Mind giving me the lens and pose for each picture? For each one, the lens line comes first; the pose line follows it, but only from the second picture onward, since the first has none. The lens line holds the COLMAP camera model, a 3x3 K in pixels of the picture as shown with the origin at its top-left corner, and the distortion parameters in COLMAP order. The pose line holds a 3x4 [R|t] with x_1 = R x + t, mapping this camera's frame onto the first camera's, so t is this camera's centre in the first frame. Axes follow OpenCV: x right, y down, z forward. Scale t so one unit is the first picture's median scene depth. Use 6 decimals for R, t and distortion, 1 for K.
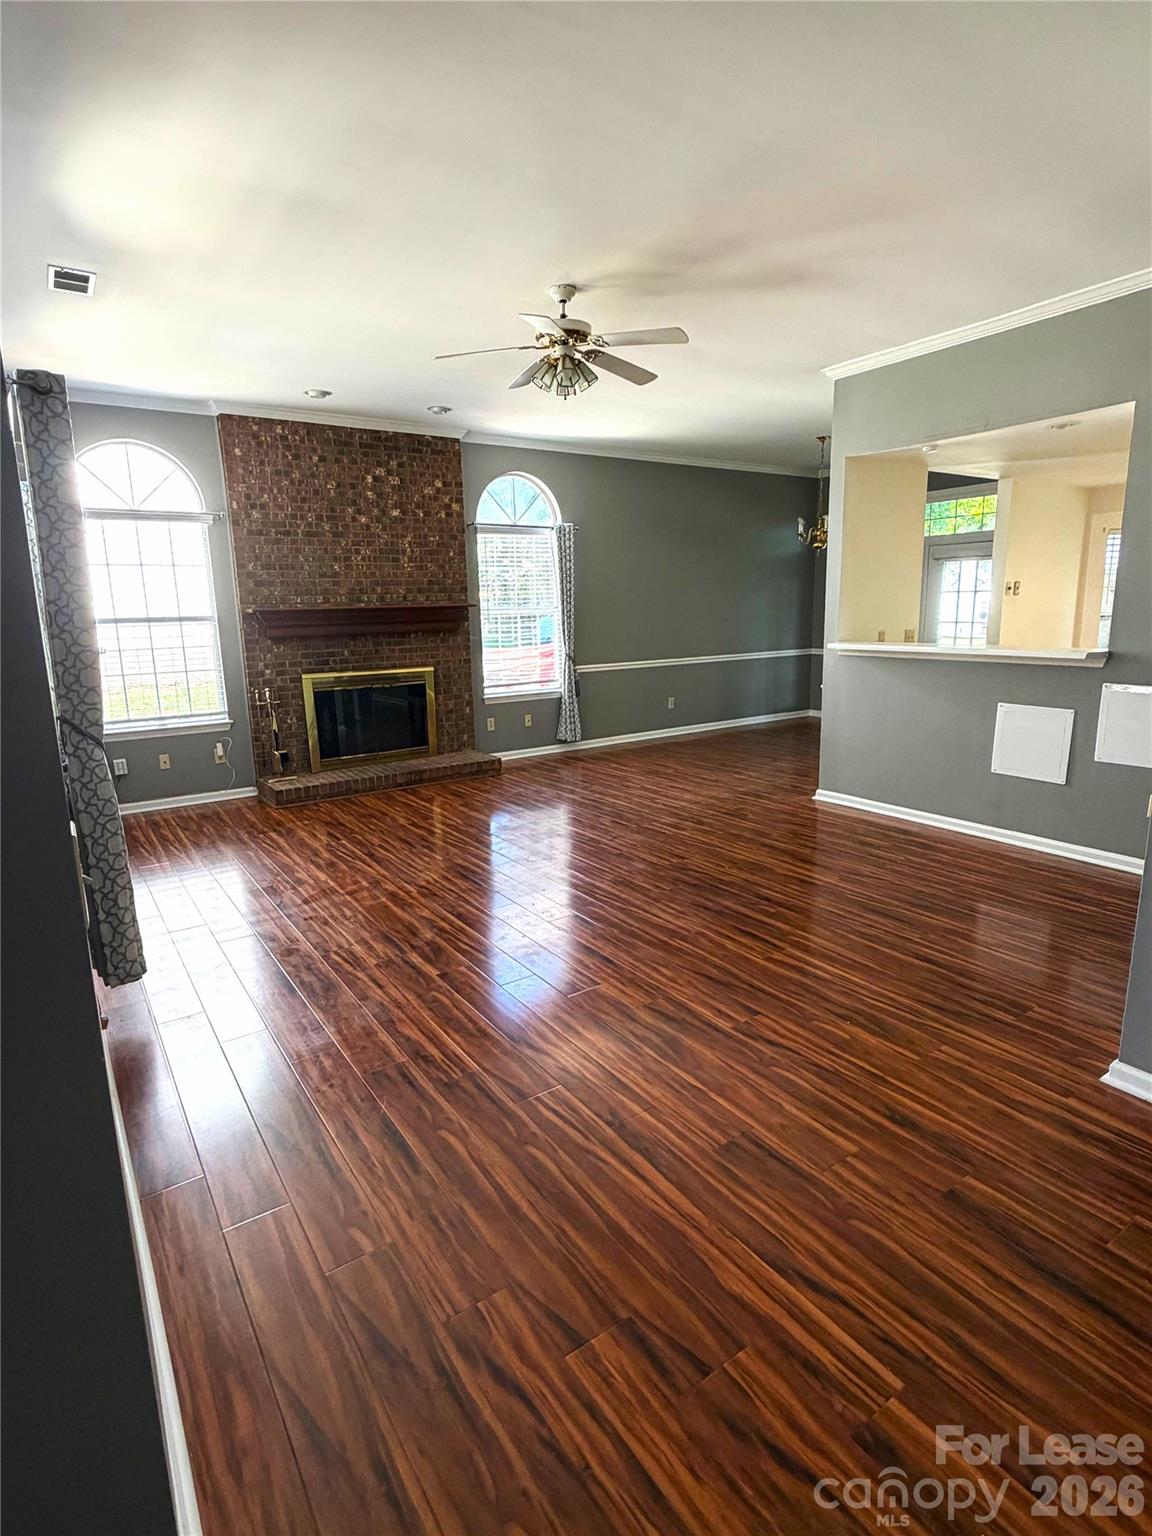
lens RADIAL K [[811.6, 0, 577.9], [0, 811.6, 764.8], [0, 0, 1]] dist [-0.001777, -0.000363]
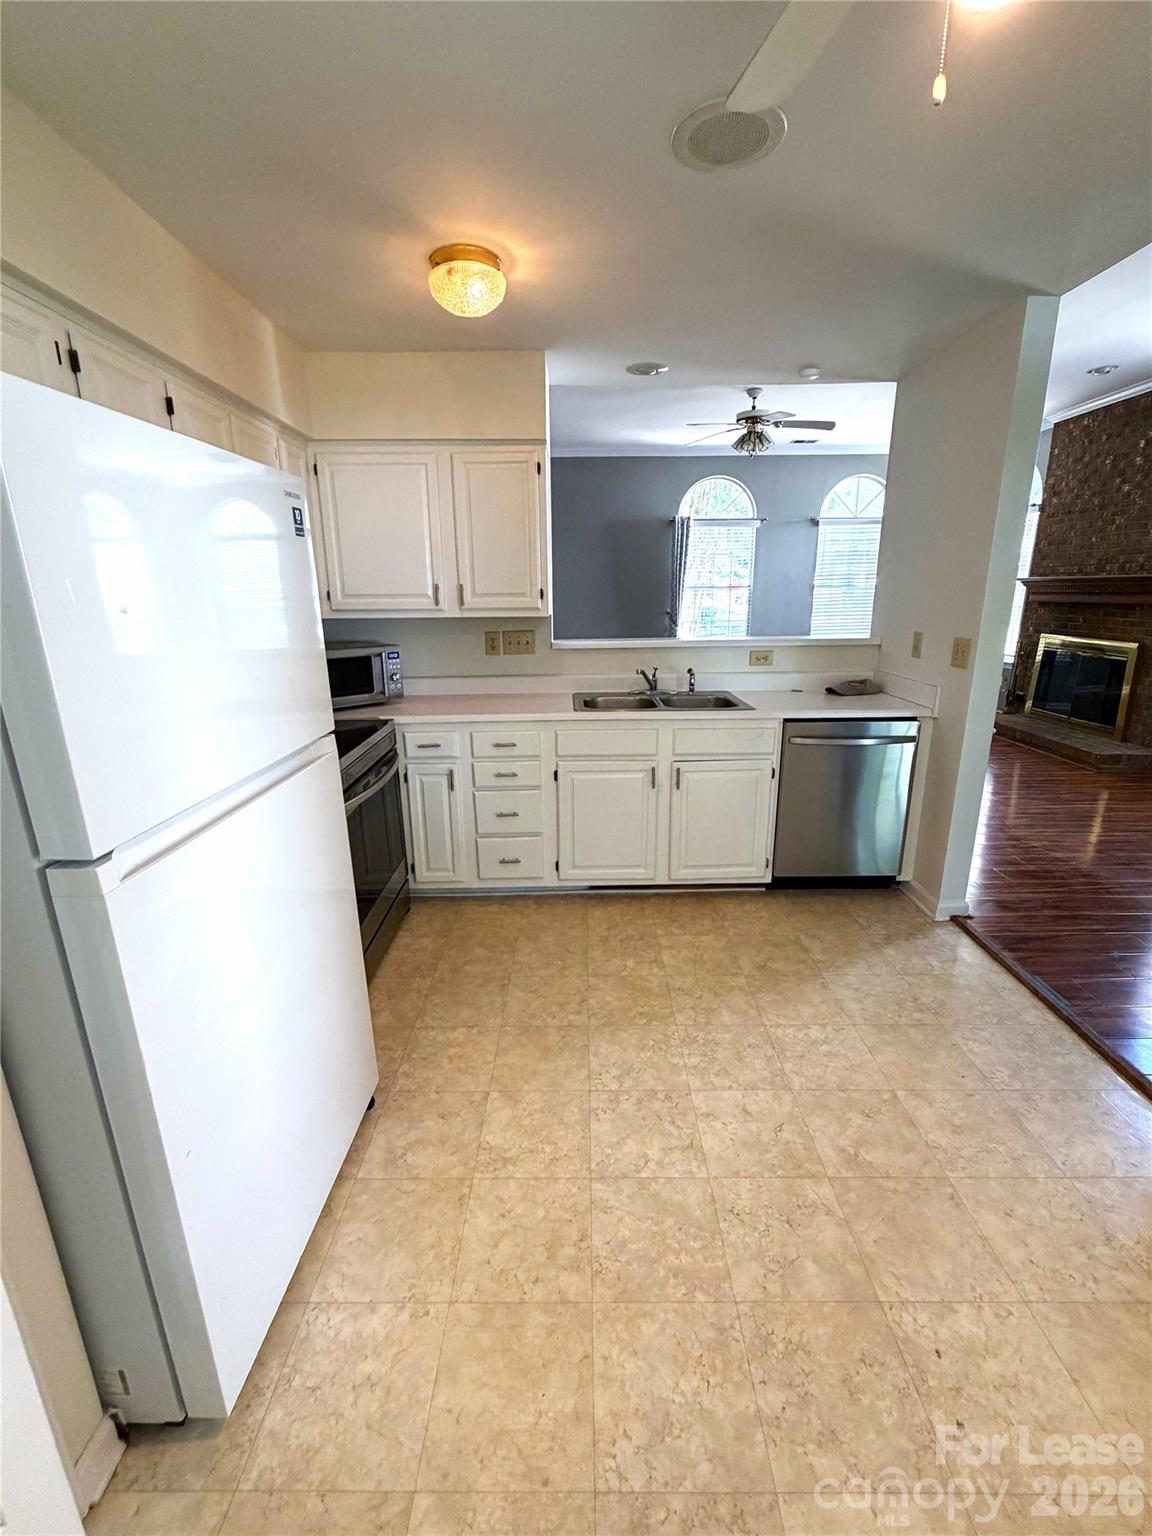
lens RADIAL K [[657.4, 0, 580.1], [0, 657.4, 770.4], [0, 0, 1]] dist [-0.000201, 0.000108]
pose [[-0.557401, 0.243461, -0.793745, 0.883404], [-0.149408, 0.911017, 0.384351, -0.202770], [0.816689, 0.332829, -0.471427, 0.984608]]
